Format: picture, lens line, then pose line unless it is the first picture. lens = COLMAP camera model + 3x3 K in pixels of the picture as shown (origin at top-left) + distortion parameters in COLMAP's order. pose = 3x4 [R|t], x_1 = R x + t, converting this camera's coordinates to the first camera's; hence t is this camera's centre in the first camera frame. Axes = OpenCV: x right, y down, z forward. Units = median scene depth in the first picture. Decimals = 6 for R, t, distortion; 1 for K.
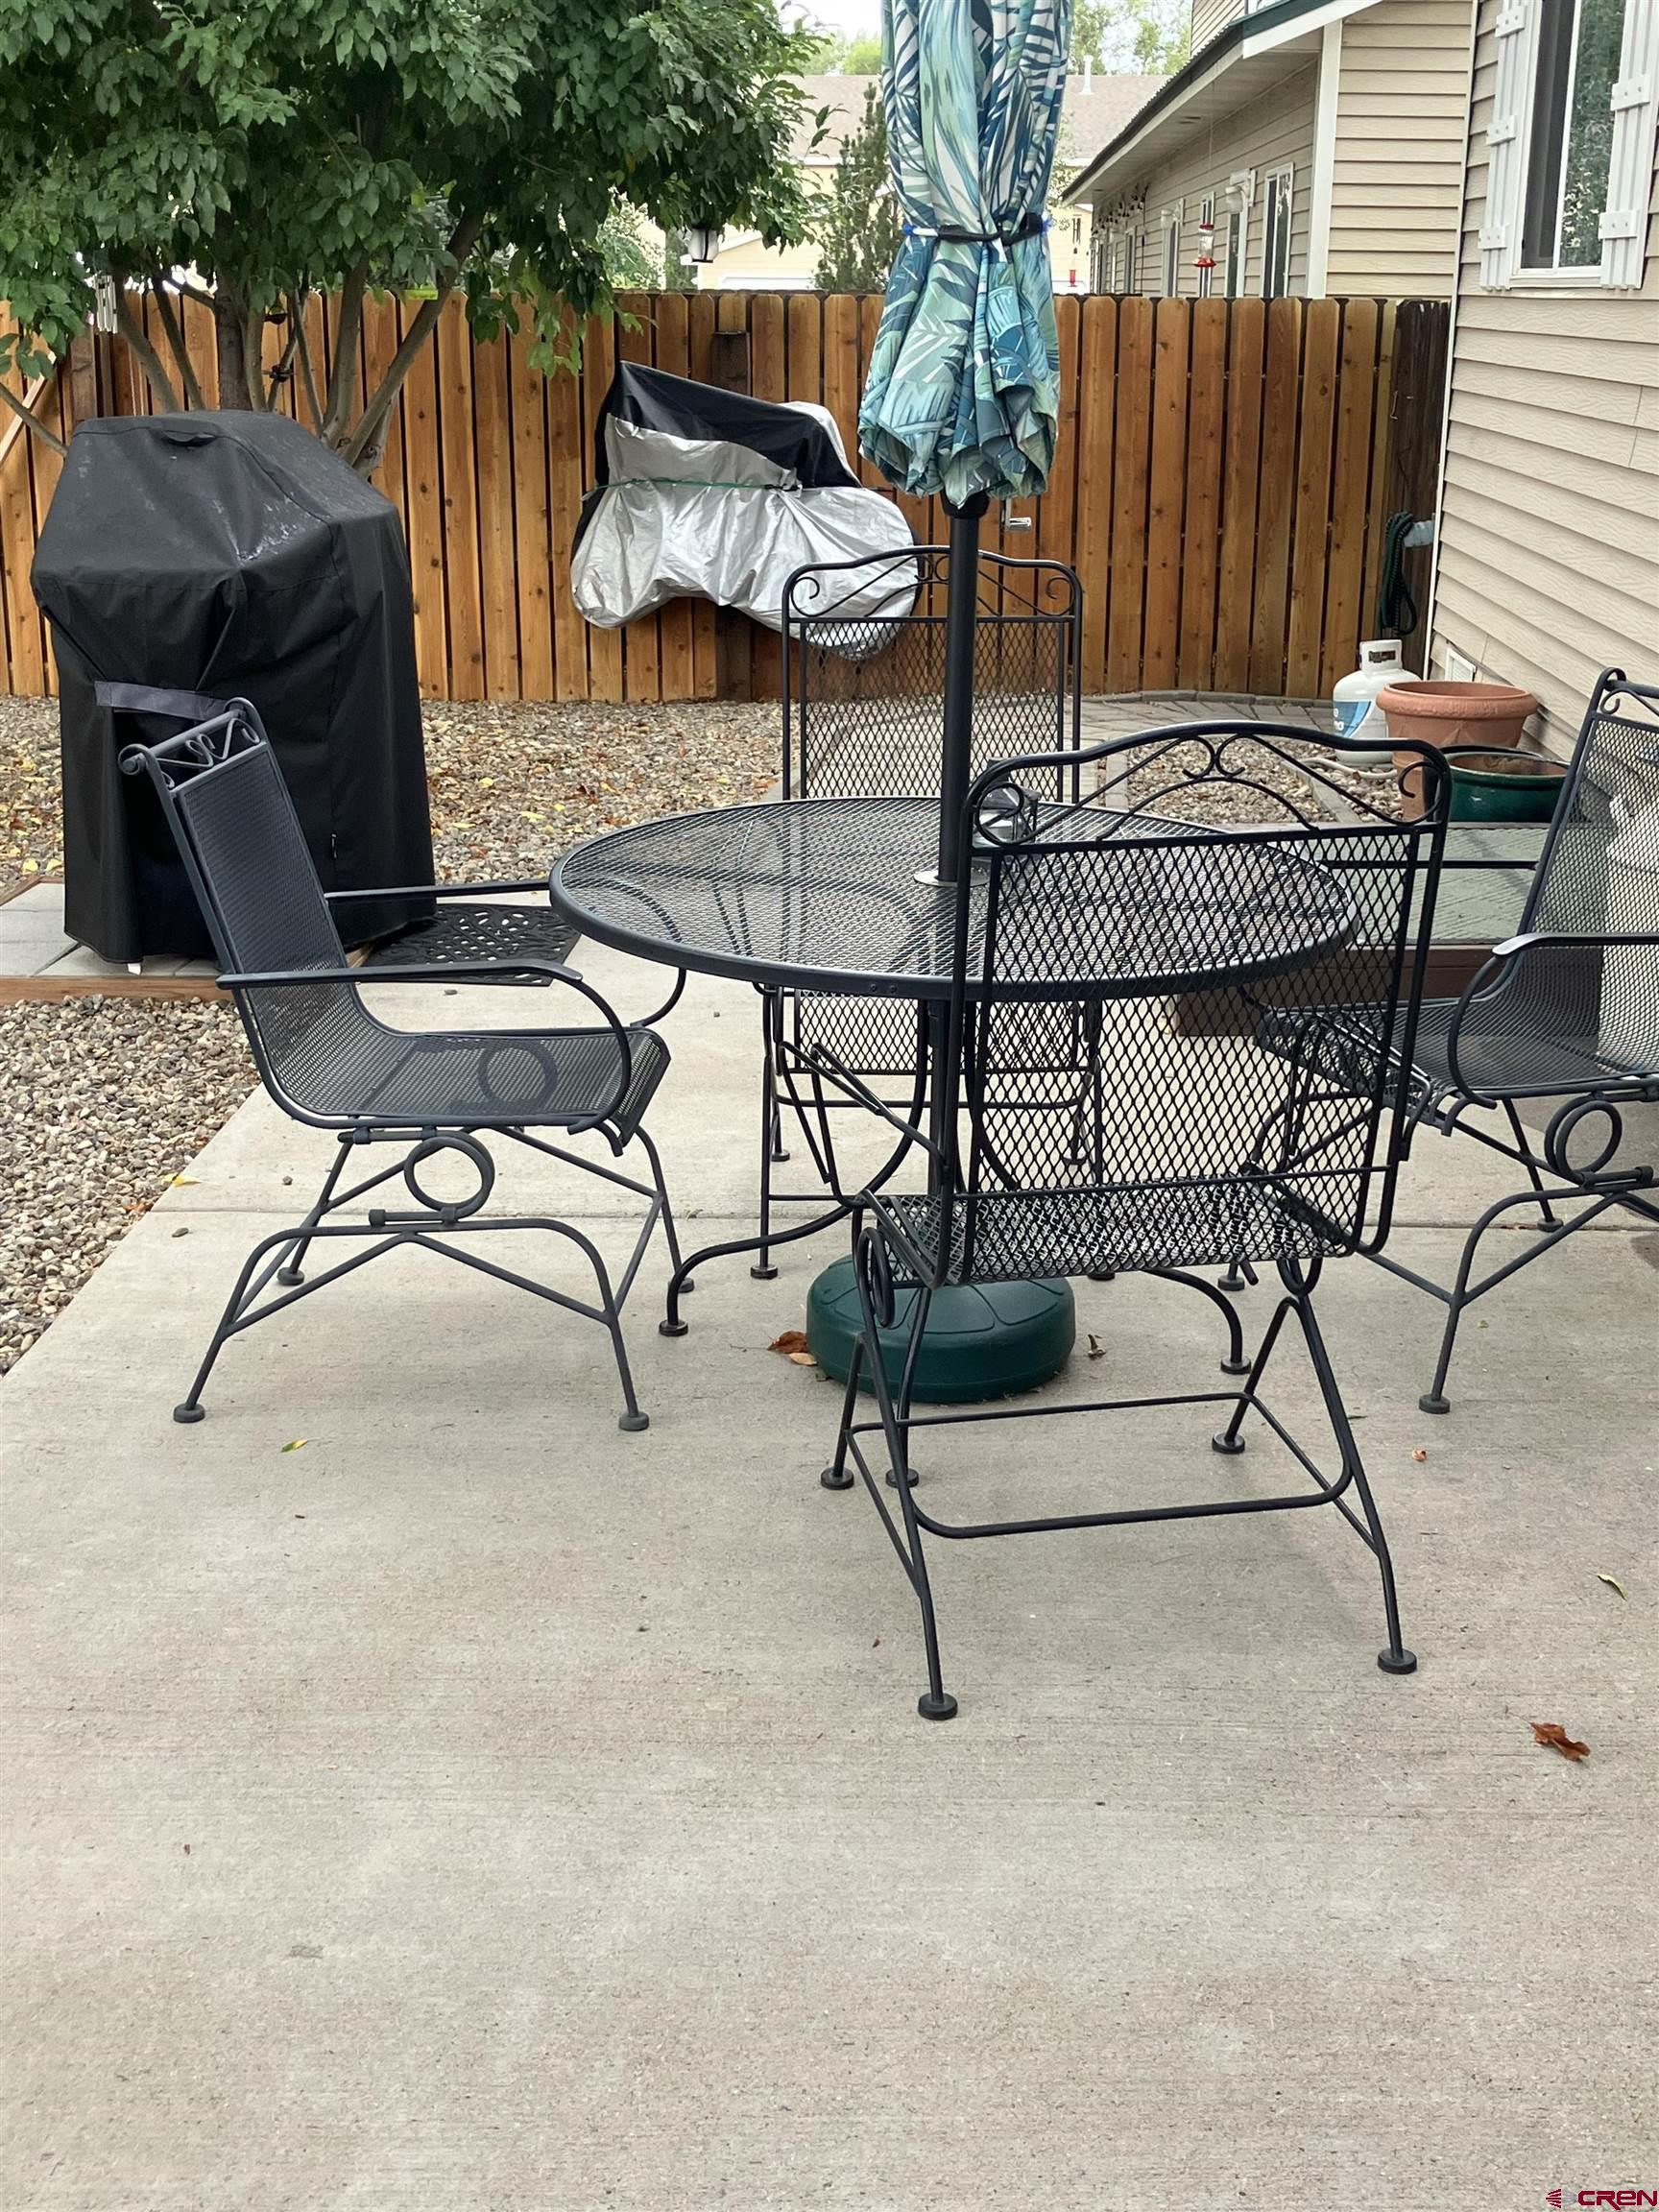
lens RADIAL K [[2580.2, 0, 823.3], [0, 2580.2, 1111.1], [0, 0, 1]] dist [-0.017898, 0.000000]
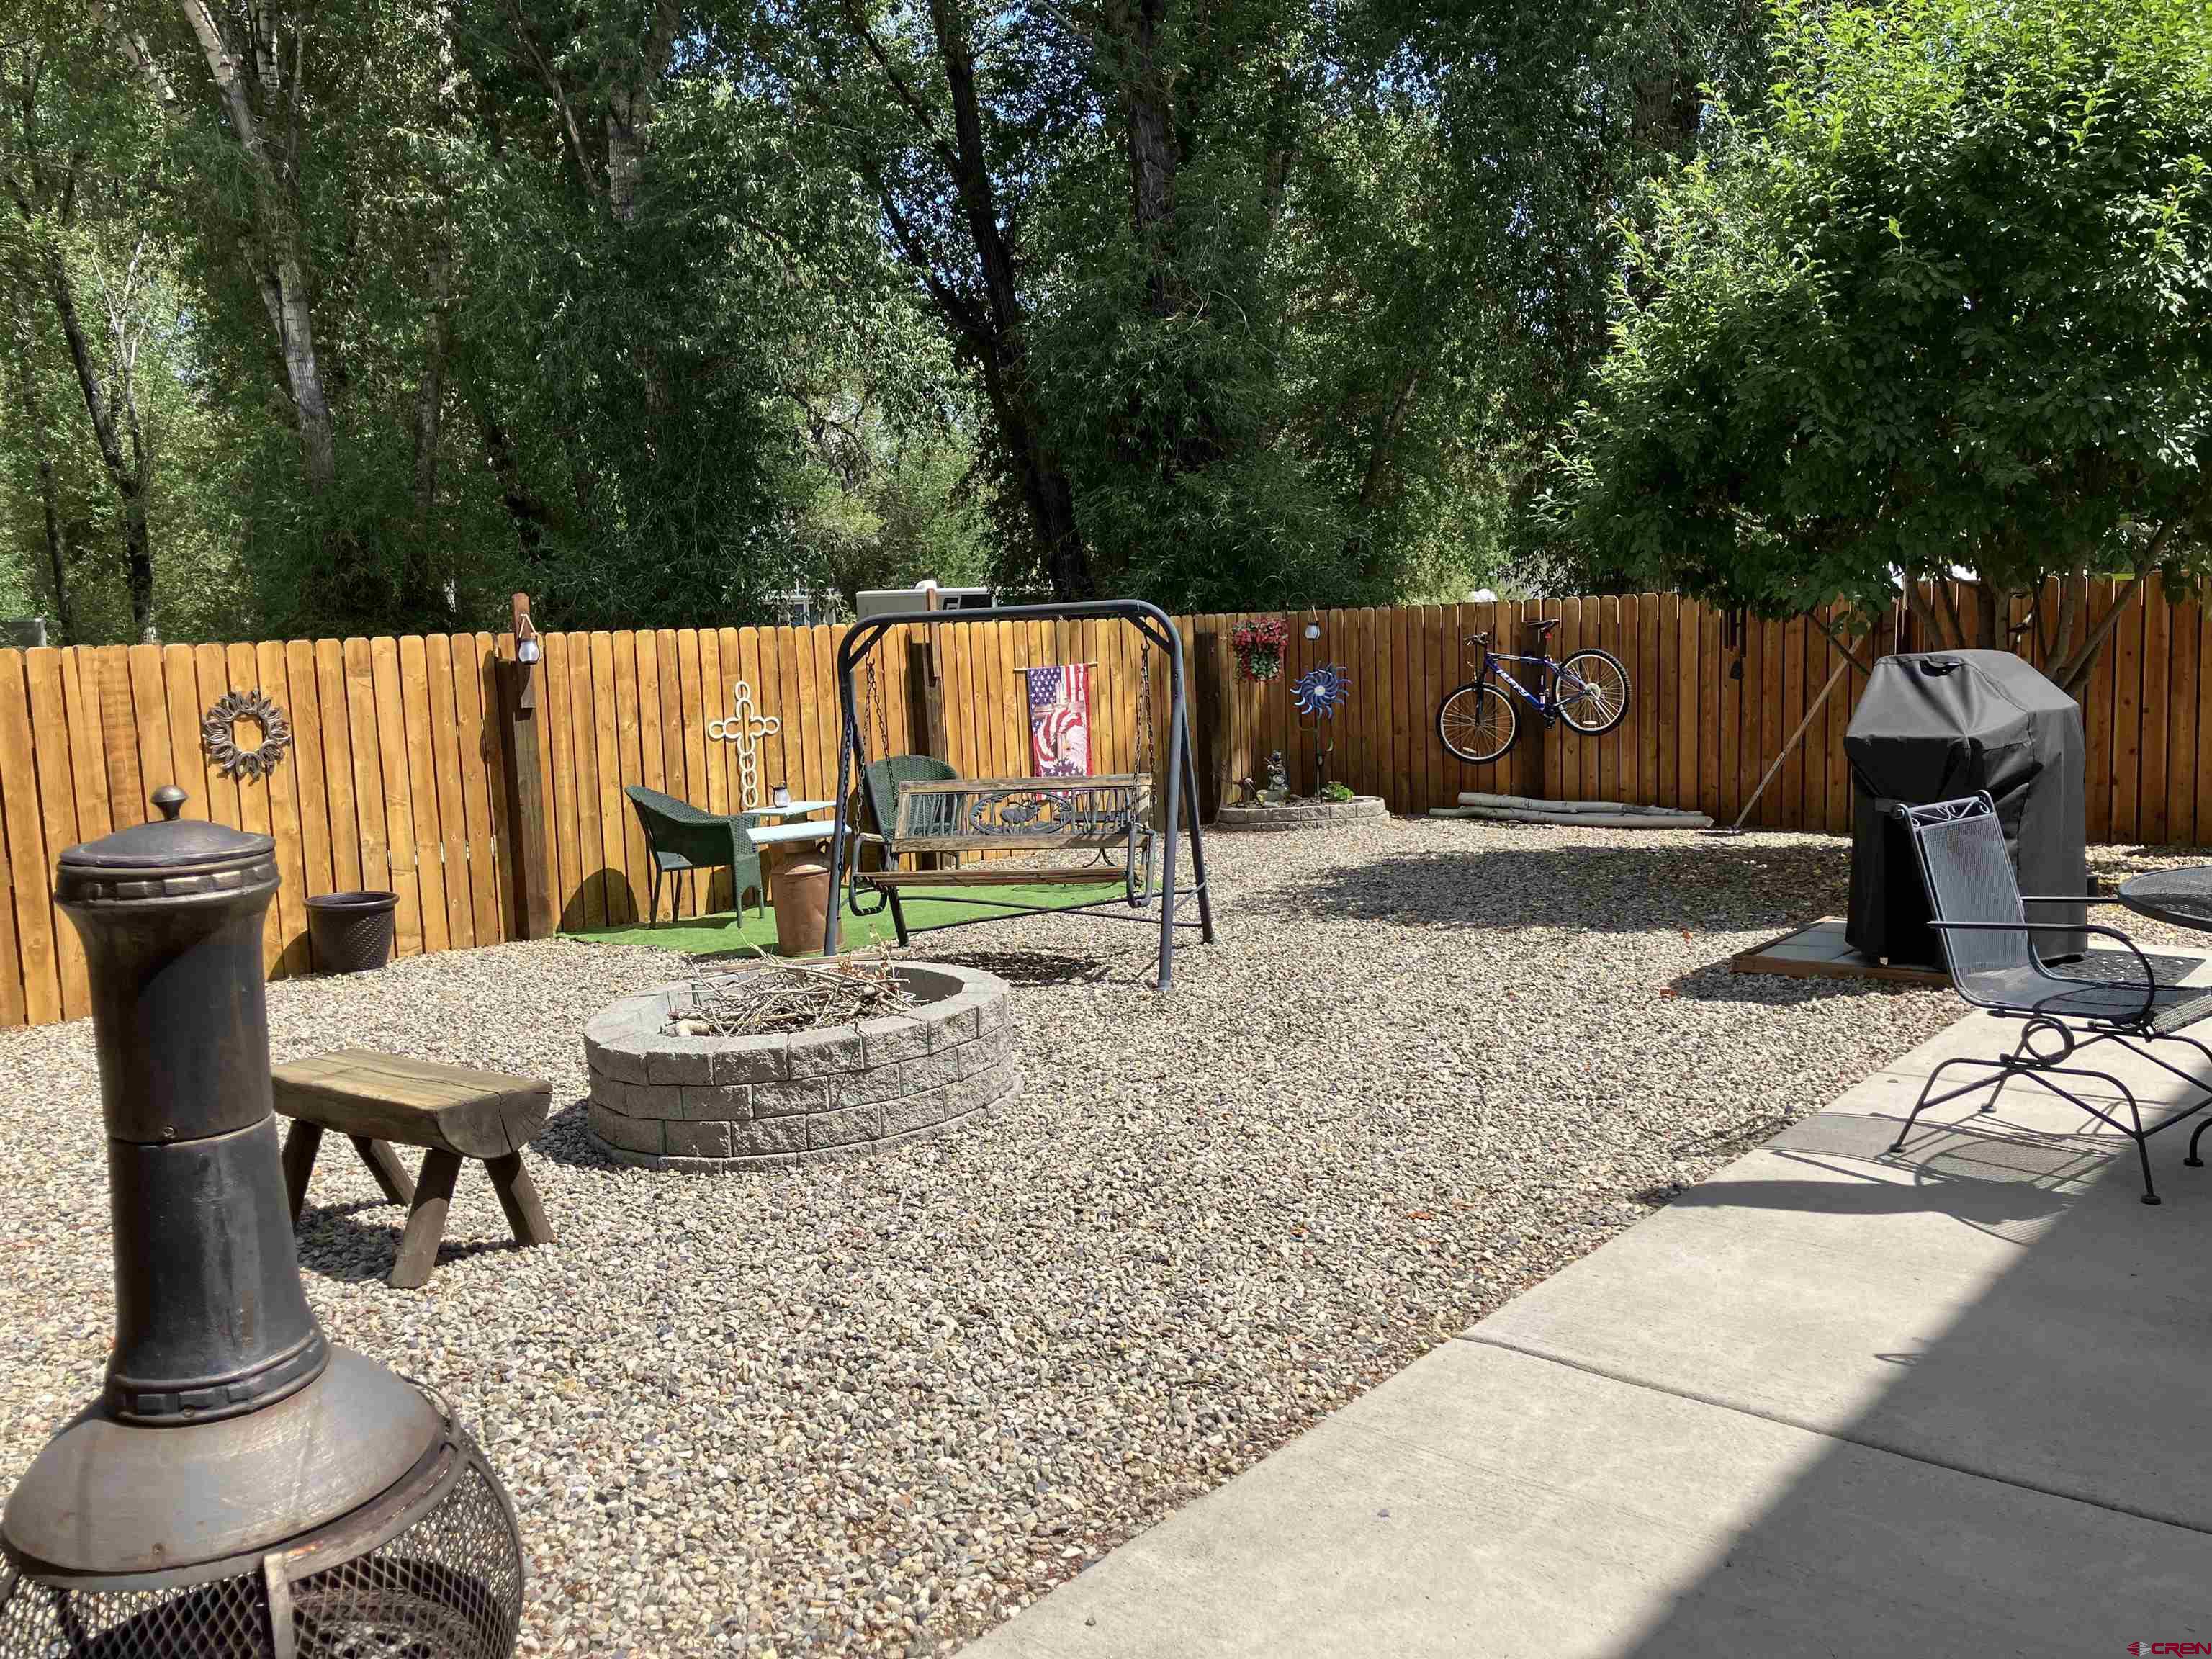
lens RADIAL K [[1832.7, 0, 1096.3], [0, 1832.7, 826.5], [0, 0, 1]] dist [0.023059, -0.012860]
pose [[0.777736, 0.034947, -0.627619, 0.098393], [-0.145398, 0.981377, -0.125530, 0.090641], [0.611544, 0.188884, 0.768334, -0.307504]]
